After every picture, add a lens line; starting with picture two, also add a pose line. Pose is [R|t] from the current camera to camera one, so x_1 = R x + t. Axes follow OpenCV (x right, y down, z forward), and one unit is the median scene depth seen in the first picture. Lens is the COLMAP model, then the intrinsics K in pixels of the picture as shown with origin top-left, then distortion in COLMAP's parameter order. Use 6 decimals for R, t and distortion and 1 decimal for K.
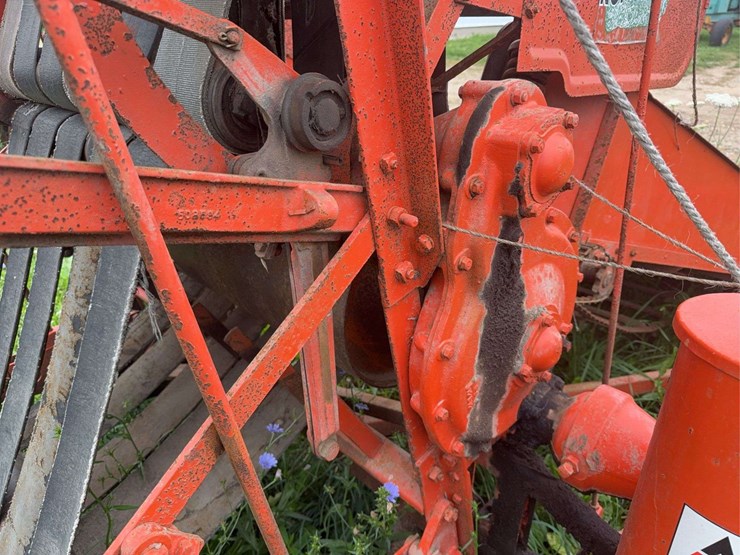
lens RADIAL K [[507.8, 0, 367.2], [0, 507.8, 268.7], [0, 0, 1]] dist [-0.006577, -0.005983]
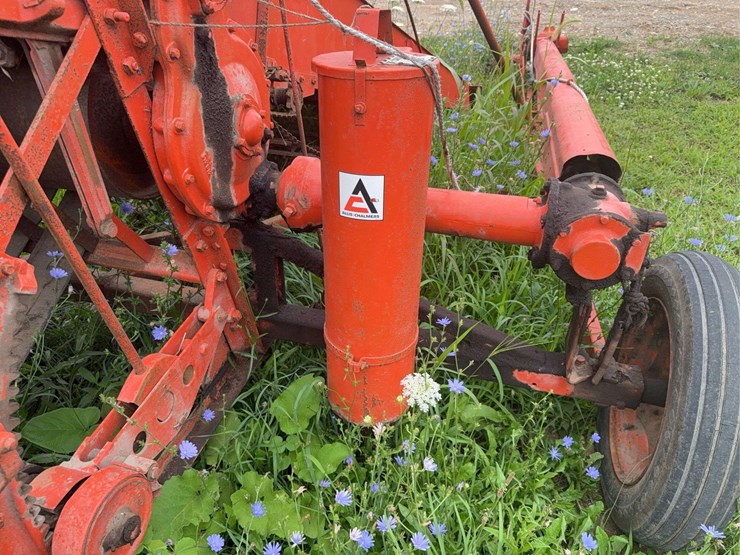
lens RADIAL K [[507.8, 0, 367.2], [0, 507.8, 268.7], [0, 0, 1]] dist [-0.006577, -0.005983]
pose [[0.854195, -0.279029, 0.438742, -0.120556], [0.200075, 0.955227, 0.217971, 0.334746], [-0.479918, -0.098409, 0.871777, -0.484058]]
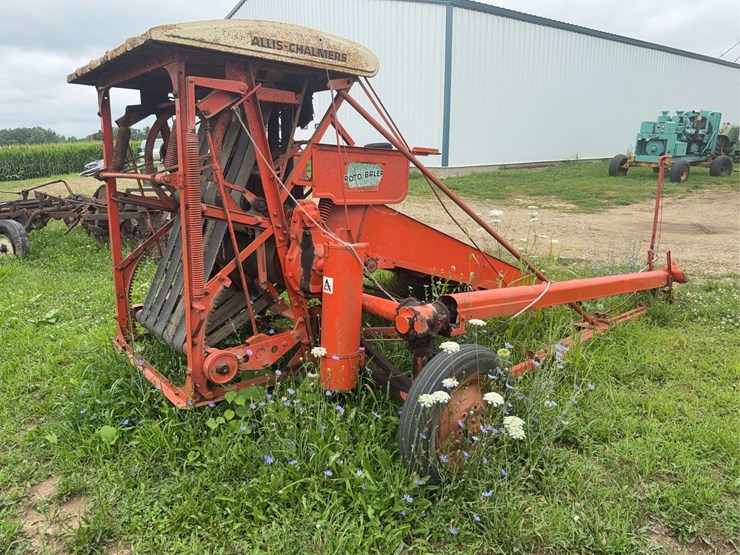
lens RADIAL K [[549.4, 0, 376.4], [0, 549.4, 279.2], [0, 0, 1]] dist [0.157491, -0.187582]
pose [[0.996460, 0.024276, -0.080493, 1.287323], [-0.042172, 0.972571, -0.228753, 1.404713], [0.072732, 0.231337, 0.970151, -3.542327]]
